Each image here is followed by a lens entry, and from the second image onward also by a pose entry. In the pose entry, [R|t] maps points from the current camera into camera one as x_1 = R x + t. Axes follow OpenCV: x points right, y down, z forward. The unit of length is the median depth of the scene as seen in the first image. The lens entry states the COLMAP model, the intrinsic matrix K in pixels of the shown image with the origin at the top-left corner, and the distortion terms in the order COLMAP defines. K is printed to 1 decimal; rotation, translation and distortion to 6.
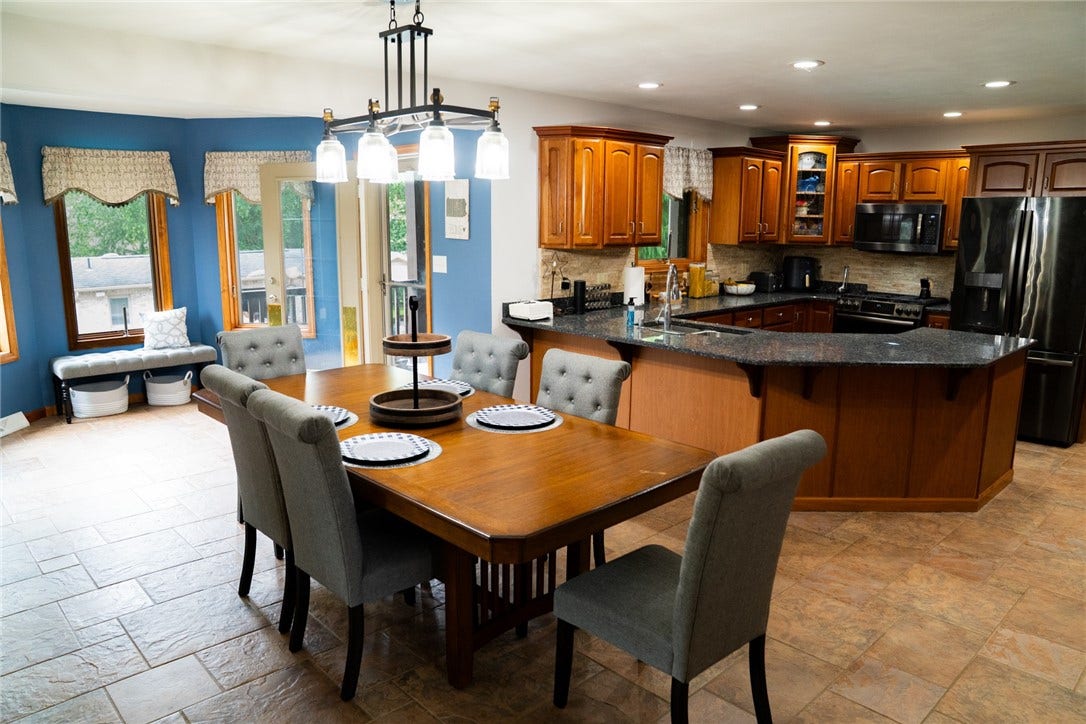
lens RADIAL K [[757.0, 0, 534.6], [0, 757.0, 364.2], [0, 0, 1]] dist [-0.116849, 0.065030]
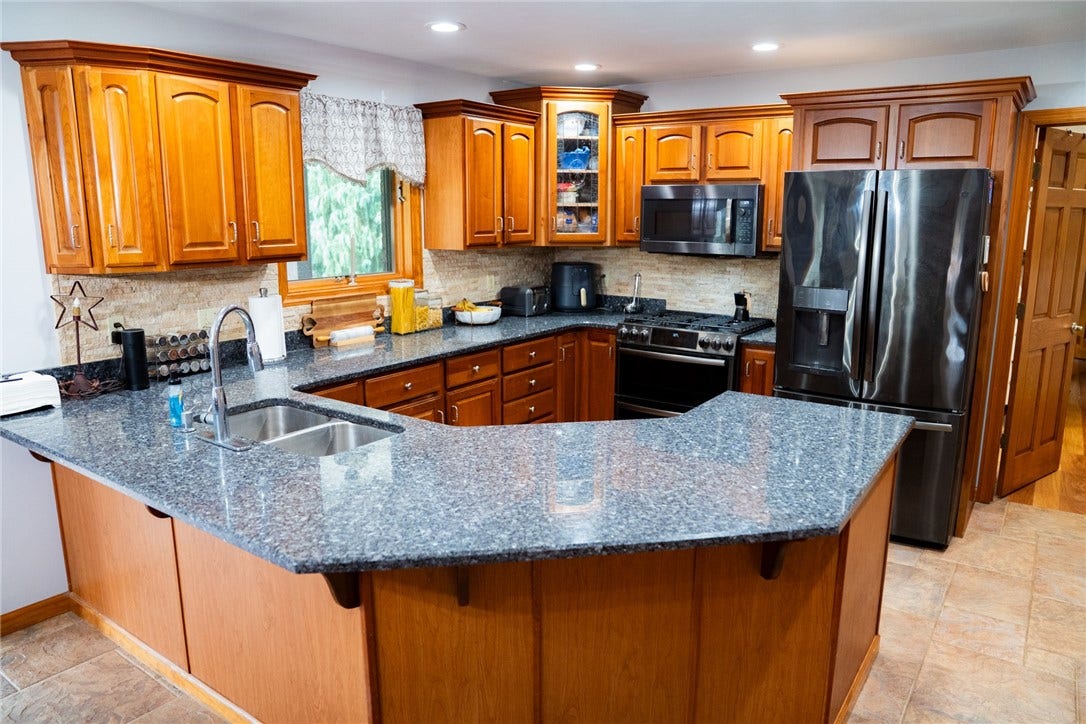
lens RADIAL K [[757.0, 0, 543.2], [0, 757.0, 356.7], [0, 0, 1]] dist [-0.116849, 0.065030]
pose [[0.979866, -0.044255, 0.194692, 0.207925], [0.044888, 0.998991, 0.001163, -0.064637], [-0.194547, 0.007599, 0.980864, 0.341869]]
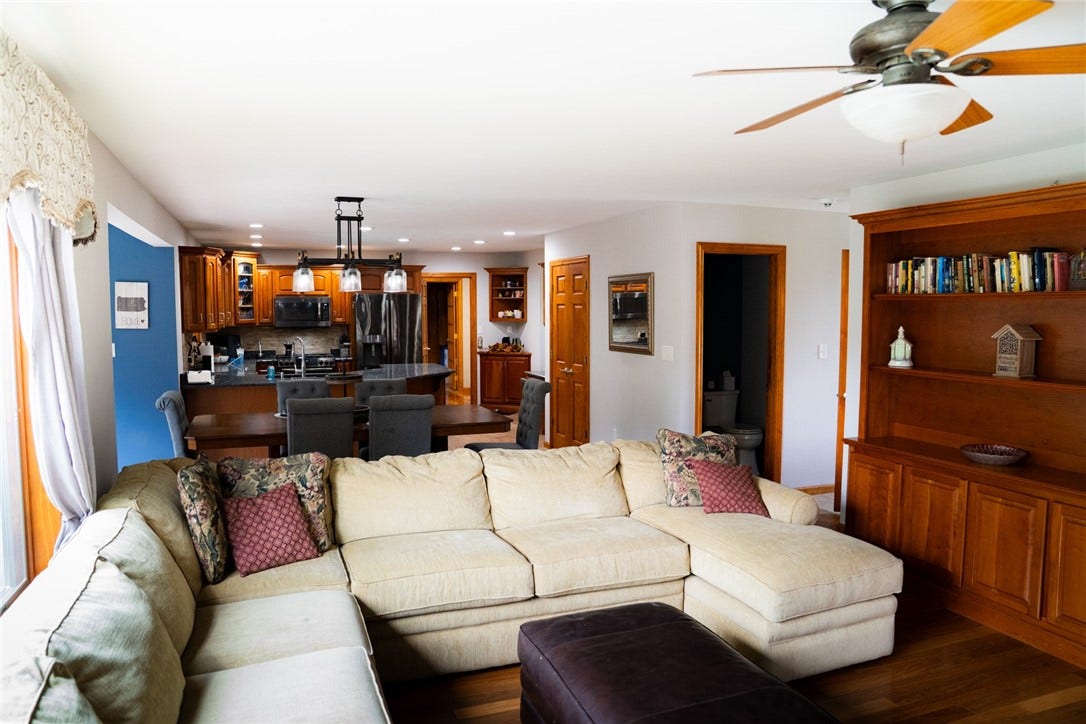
lens RADIAL K [[757.0, 0, 544.3], [0, 757.0, 362.5], [0, 0, 1]] dist [-0.116849, 0.065030]
pose [[0.389583, -0.075761, 0.917870, -0.784740], [0.180734, 0.983522, 0.004469, 0.007691], [-0.903084, 0.164149, 0.396856, -0.086771]]
